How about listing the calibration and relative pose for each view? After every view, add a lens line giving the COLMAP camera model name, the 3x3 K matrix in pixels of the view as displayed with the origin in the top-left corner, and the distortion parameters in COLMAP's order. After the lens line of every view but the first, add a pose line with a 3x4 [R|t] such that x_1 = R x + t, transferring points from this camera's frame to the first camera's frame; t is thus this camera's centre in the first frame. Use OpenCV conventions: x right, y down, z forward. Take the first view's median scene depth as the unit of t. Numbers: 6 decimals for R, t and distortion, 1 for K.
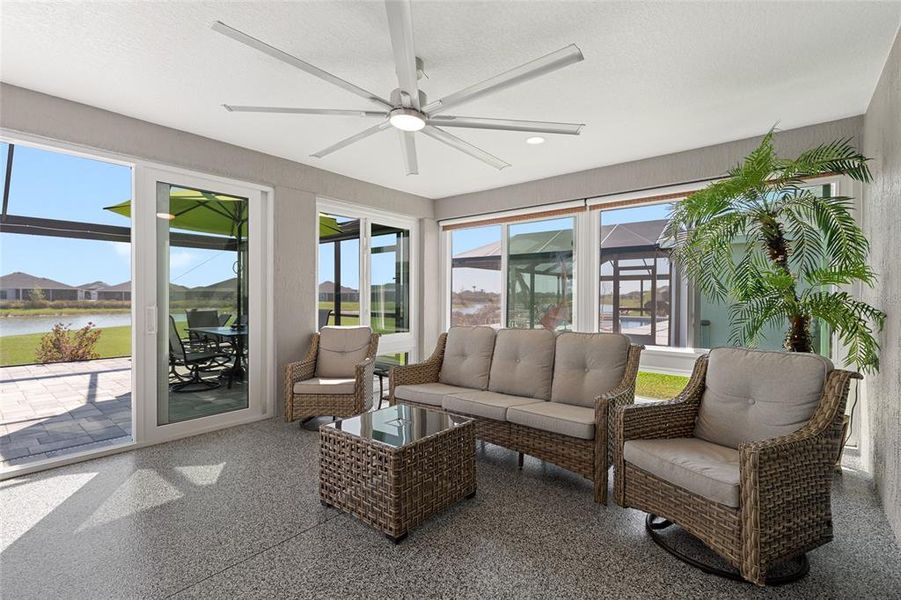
lens RADIAL K [[406.4, 0, 450.5], [0, 406.4, 300.0], [0, 0, 1]] dist [-0.002712, -0.000795]
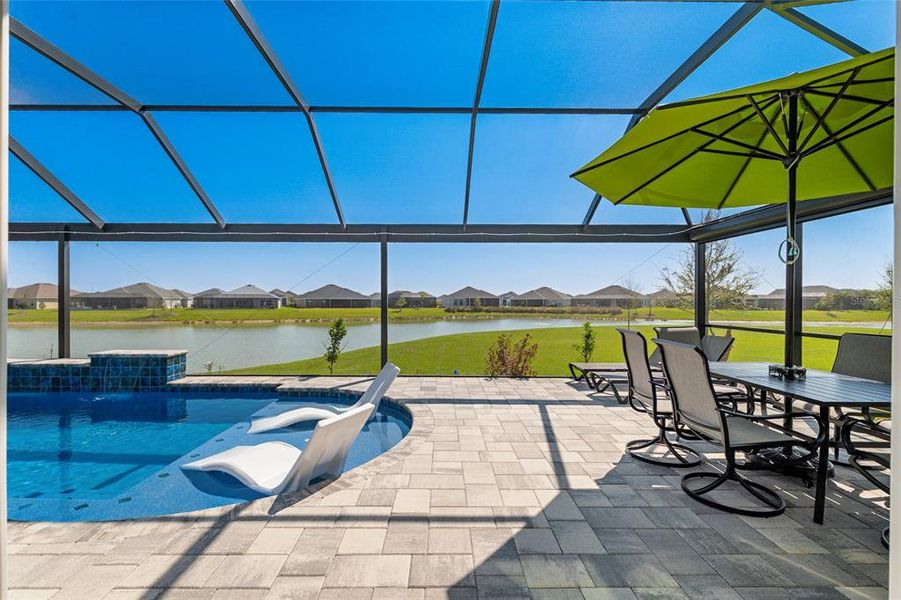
lens RADIAL K [[400.0, 0, 447.7], [0, 400.0, 305.6], [0, 0, 1]] dist [-0.001072, -0.000386]
pose [[0.646014, 0.005333, -0.763307, -0.090383], [-0.007771, 0.999970, 0.000409, -0.002567], [0.763286, 0.005667, 0.646035, 0.079292]]
